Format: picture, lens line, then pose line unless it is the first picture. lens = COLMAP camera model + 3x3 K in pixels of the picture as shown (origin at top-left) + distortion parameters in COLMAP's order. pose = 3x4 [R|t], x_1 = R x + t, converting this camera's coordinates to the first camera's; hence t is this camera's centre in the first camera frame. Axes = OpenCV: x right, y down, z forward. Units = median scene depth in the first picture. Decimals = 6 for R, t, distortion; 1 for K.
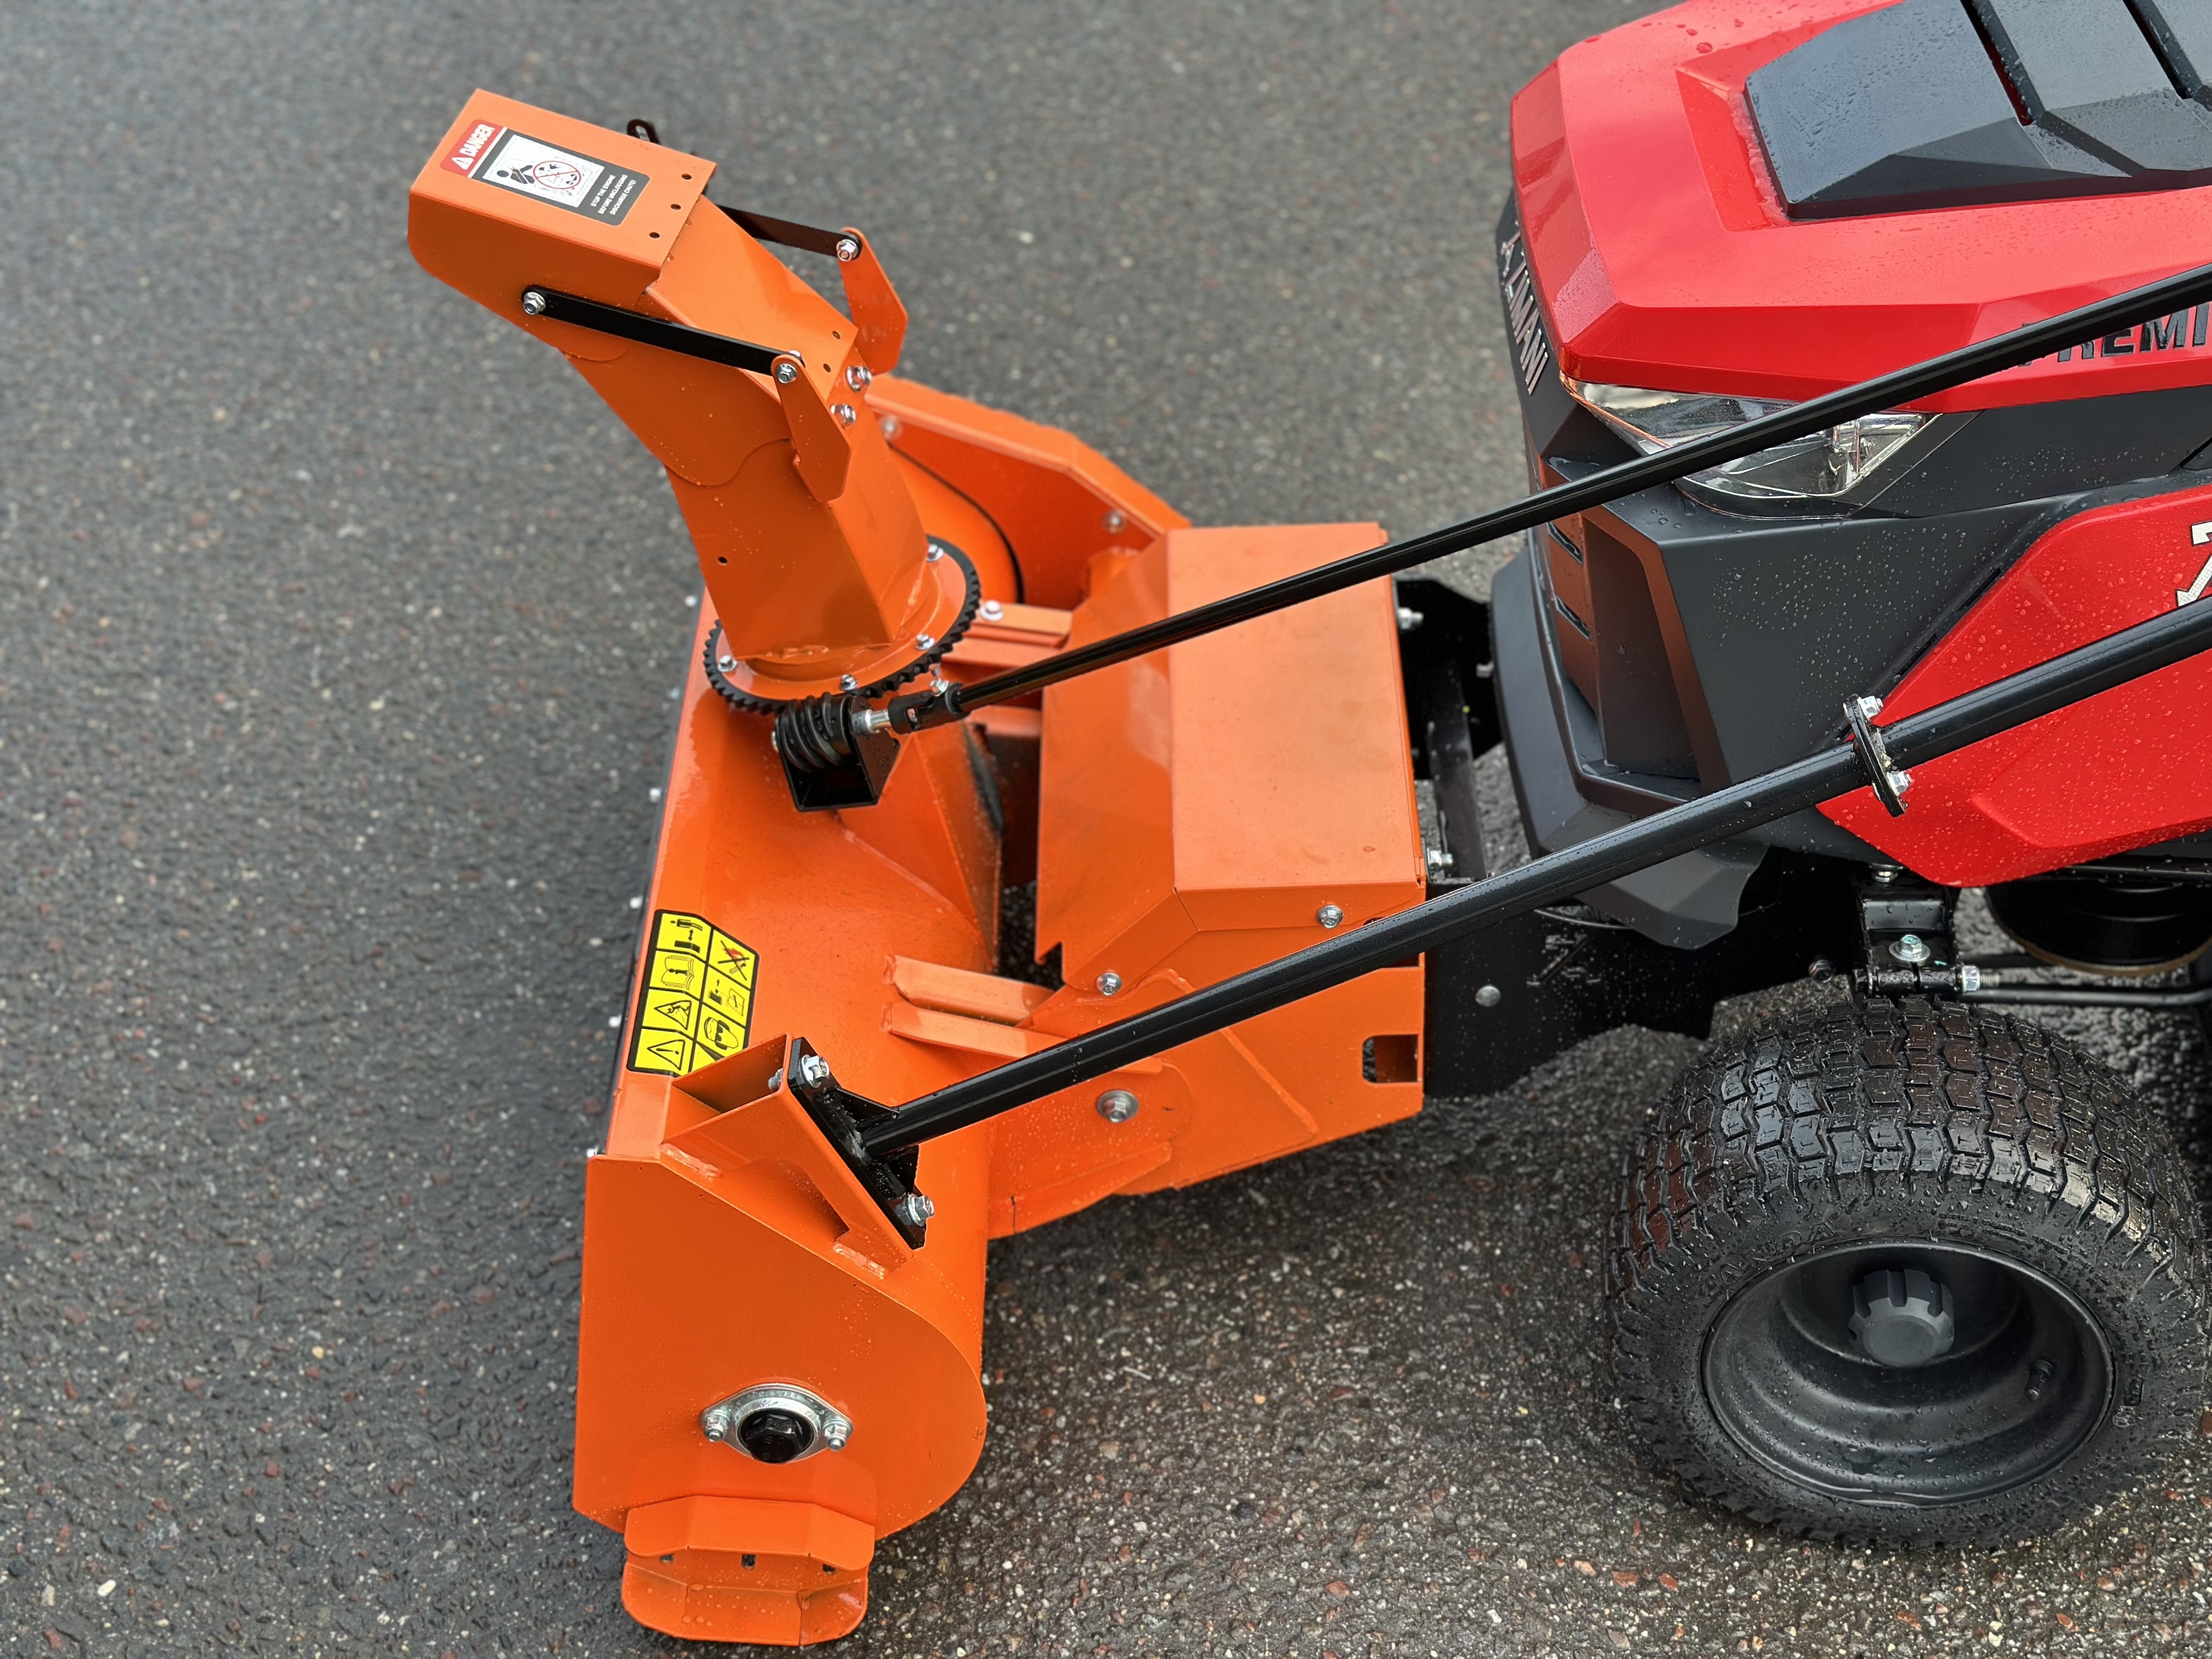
lens RADIAL K [[3214.8, 0, 1069.8], [0, 3214.8, 832.8], [0, 0, 1]] dist [0.266293, -0.672493]
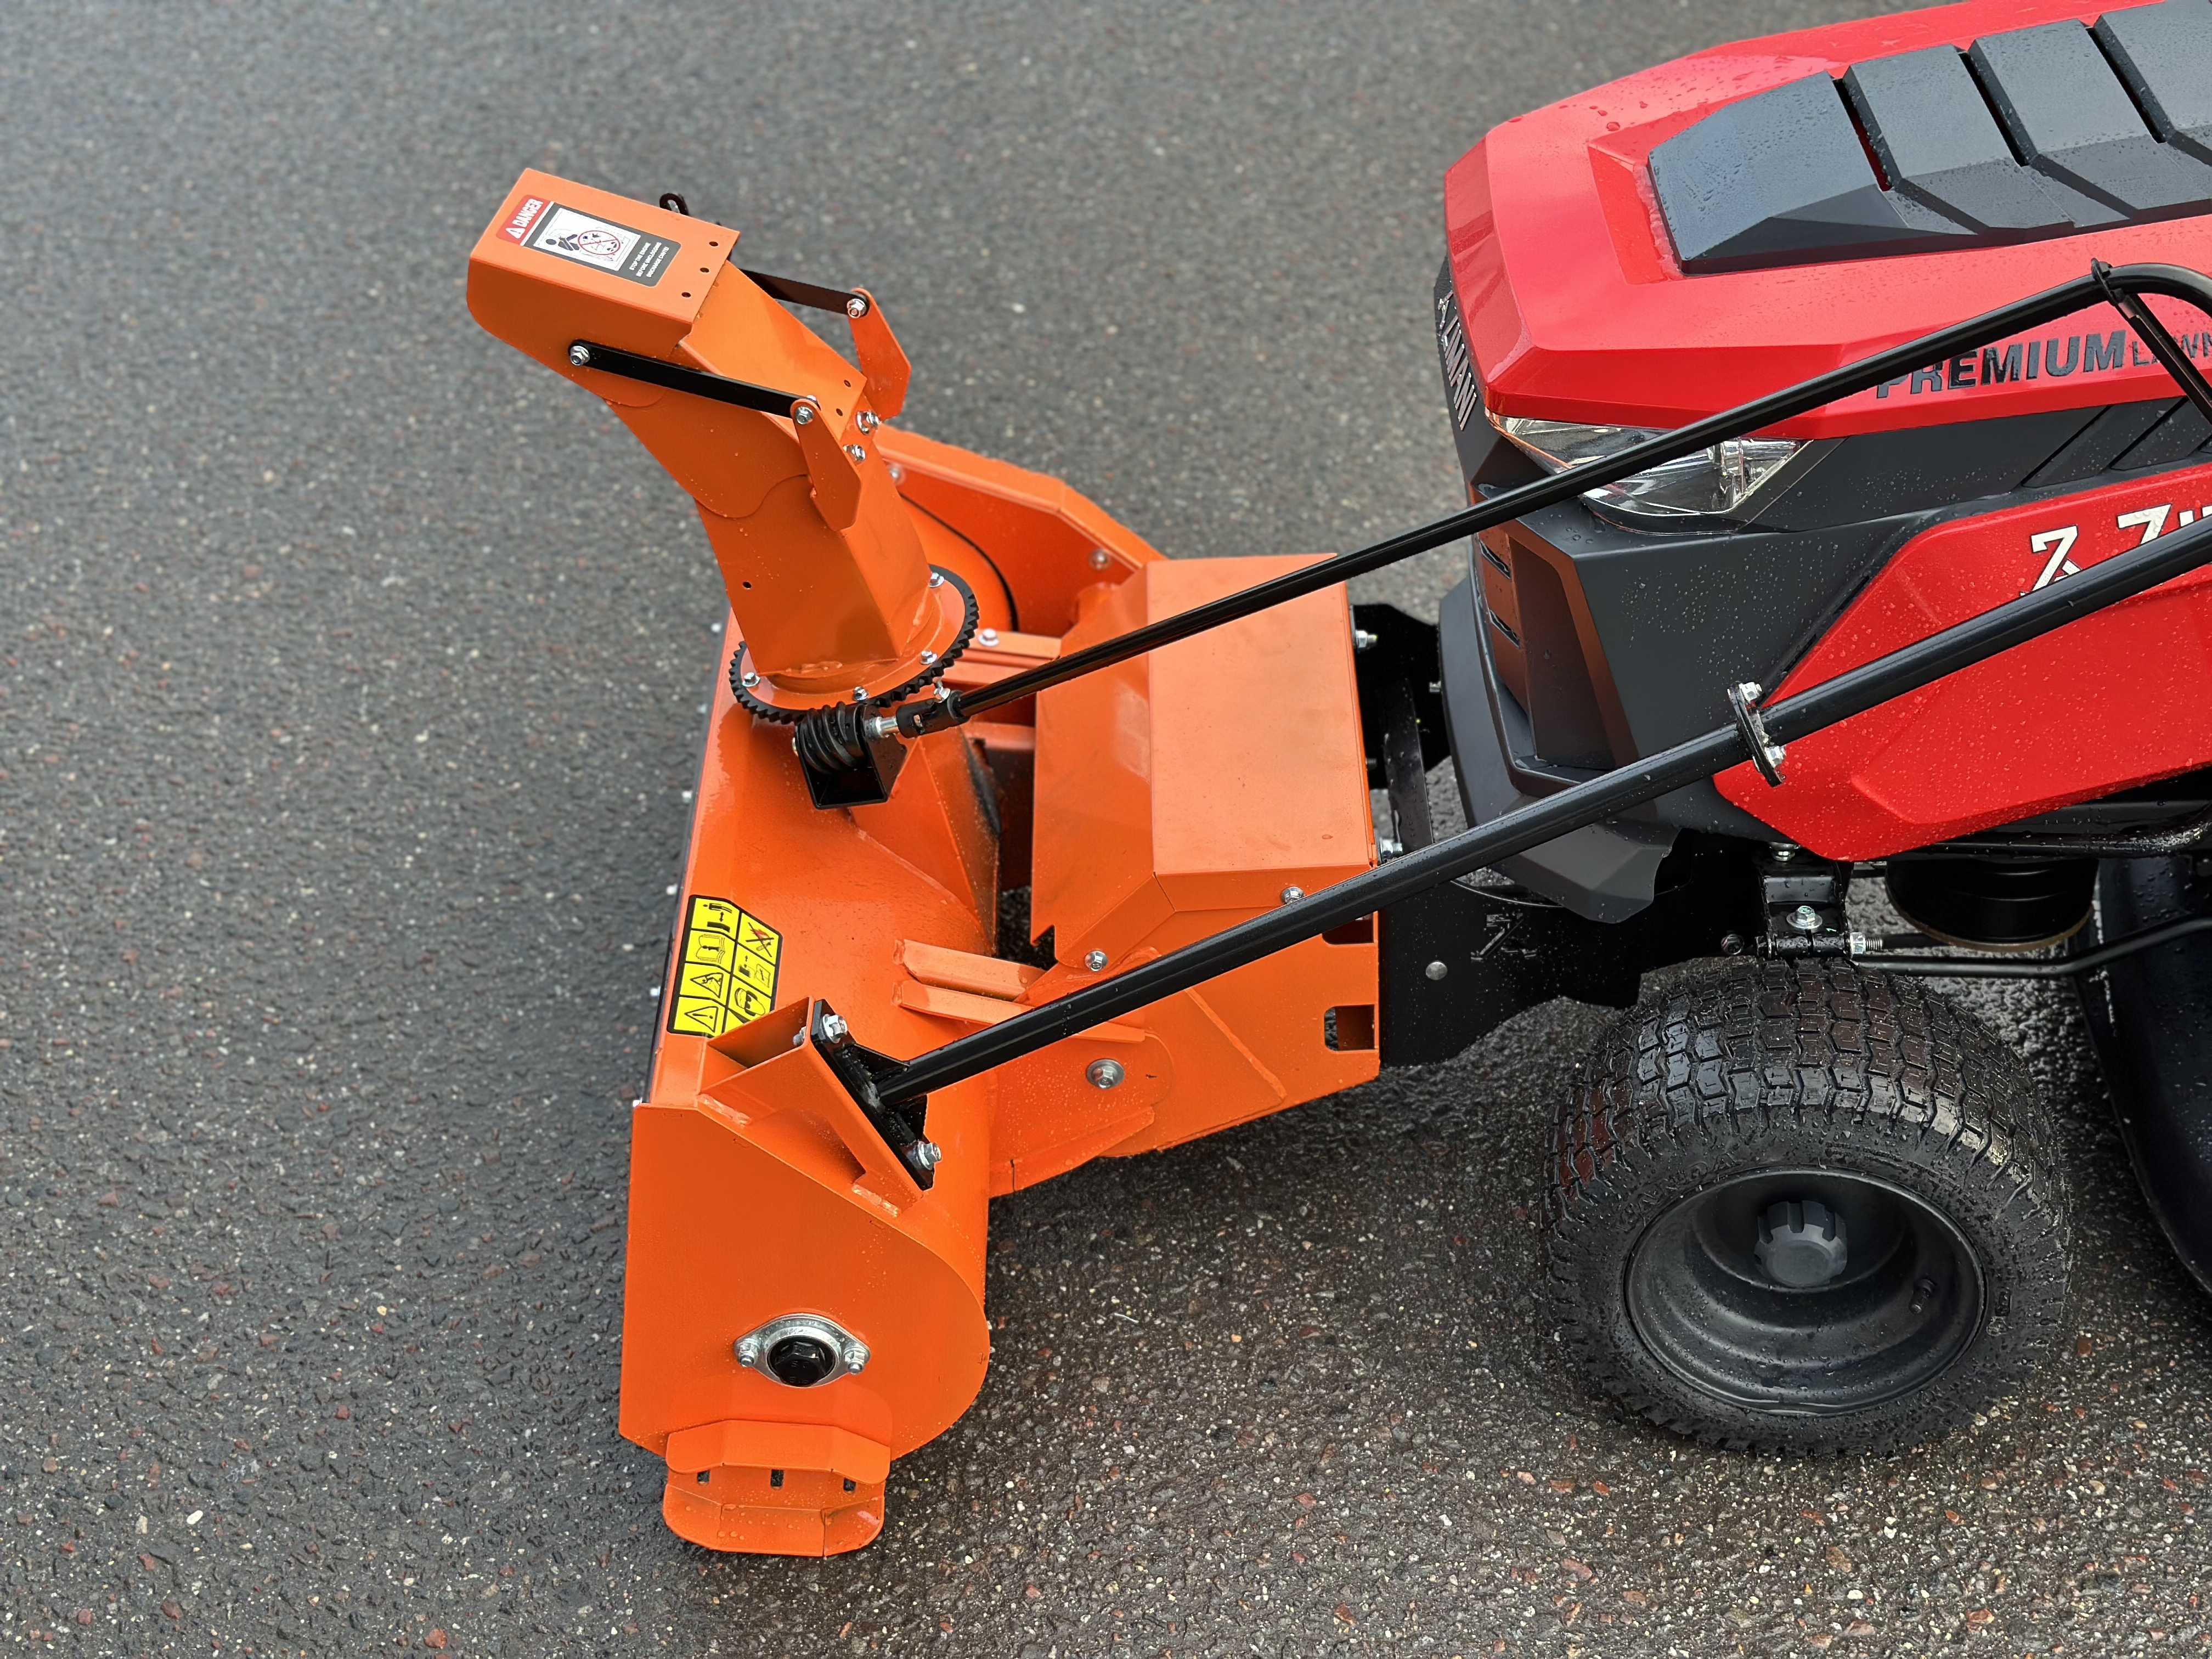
lens RADIAL K [[3199.3, 0, 1113.8], [0, 3199.3, 823.7], [0, 0, 1]] dist [0.253479, -0.553676]
pose [[0.999862, -0.009716, 0.013451, 0.003634], [0.010087, 0.999563, -0.027784, 0.029438], [-0.013176, 0.027915, 0.999523, -0.107675]]
